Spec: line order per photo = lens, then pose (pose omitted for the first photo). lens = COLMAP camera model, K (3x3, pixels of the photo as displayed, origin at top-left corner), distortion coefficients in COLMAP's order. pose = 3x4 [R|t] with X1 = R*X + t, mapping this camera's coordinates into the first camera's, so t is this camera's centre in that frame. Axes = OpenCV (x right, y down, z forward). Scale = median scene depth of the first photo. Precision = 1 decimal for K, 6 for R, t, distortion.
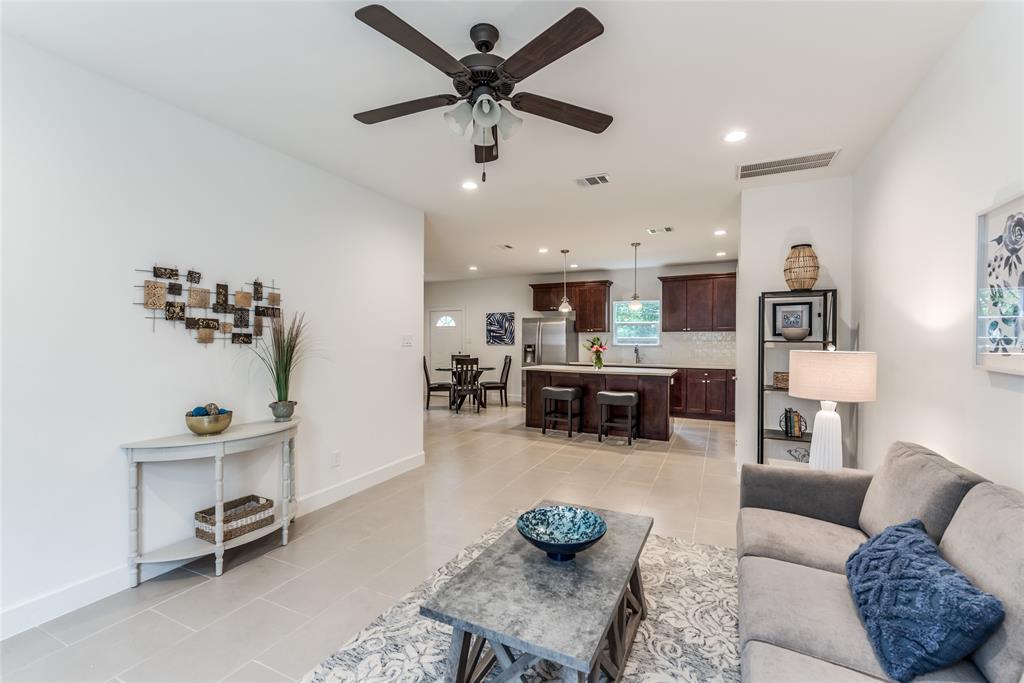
lens RADIAL K [[423.6, 0, 515.2], [0, 423.6, 345.7], [0, 0, 1]] dist [0.016456, -0.000884]
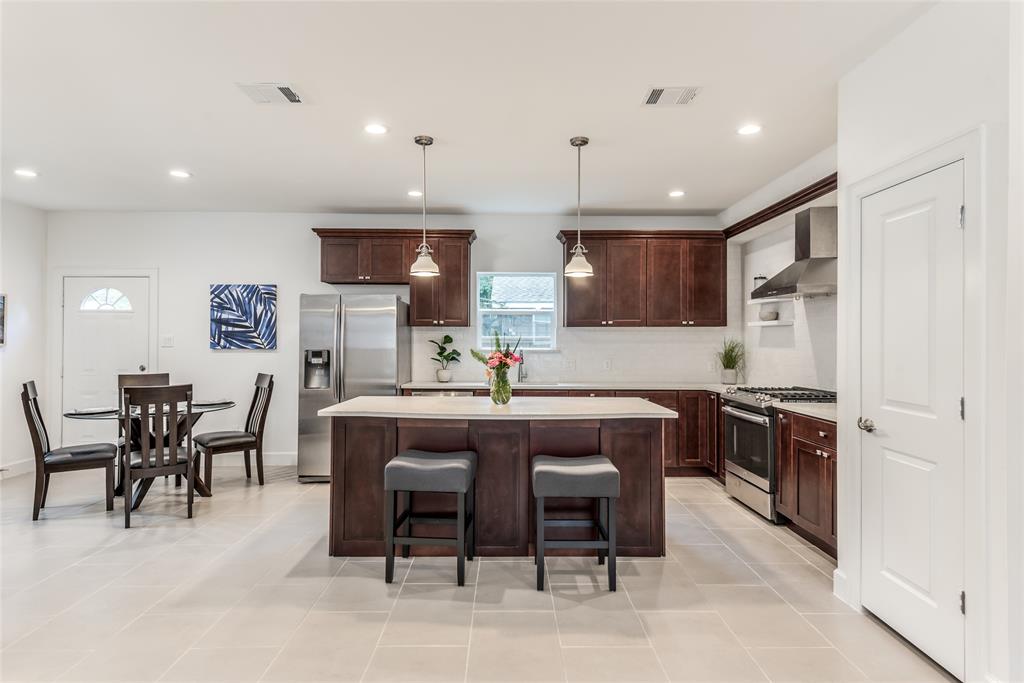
lens RADIAL K [[528.5, 0, 510.6], [0, 528.5, 334.4], [0, 0, 1]] dist [0.014910, -0.001435]
pose [[0.894883, 0.005421, 0.446268, -0.037151], [0.006100, 0.999684, -0.024375, -0.004711], [-0.446260, 0.024535, 0.894567, 0.365088]]
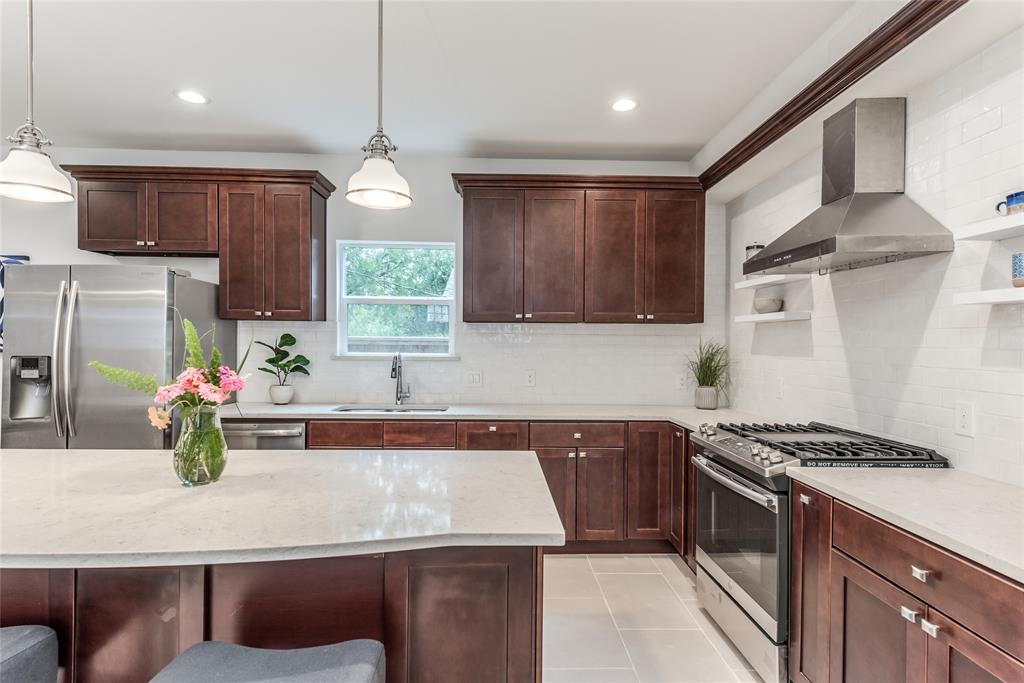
lens RADIAL K [[506.8, 0, 512.9], [0, 506.8, 345.0], [0, 0, 1]] dist [0.014809, 0.001155]
pose [[0.886533, 0.002891, 0.462656, 0.162969], [0.000487, 0.999974, -0.007182, -0.007845], [-0.462665, 0.006592, 0.886509, 0.534693]]
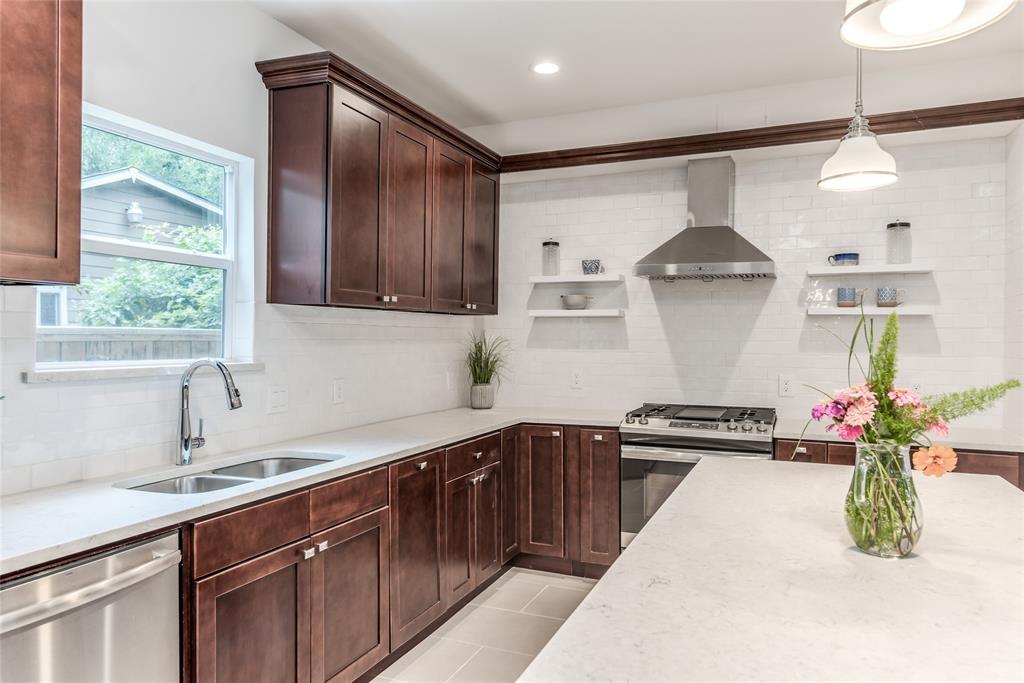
lens RADIAL K [[659.1, 0, 504.1], [0, 659.1, 344.4], [0, 0, 1]] dist [0.024364, 0.002132]
pose [[-0.028551, -0.012228, 0.999518, -0.009767], [0.009934, 0.999872, 0.012516, -0.013219], [-0.999543, 0.010287, -0.028426, 0.845585]]
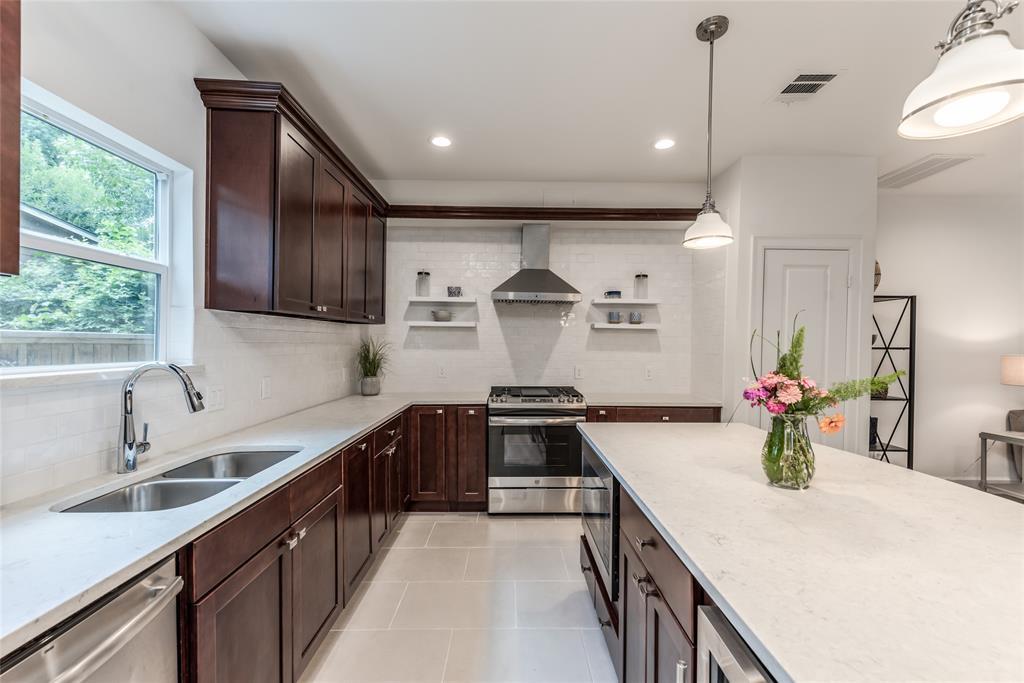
lens RADIAL K [[423.6, 0, 506.6], [0, 423.6, 349.0], [0, 0, 1]] dist [0.016456, -0.000884]
pose [[-0.424802, -0.019408, 0.905078, 0.051454], [0.004830, 0.999707, 0.023704, -0.014032], [-0.905273, 0.014441, -0.424584, 0.908261]]
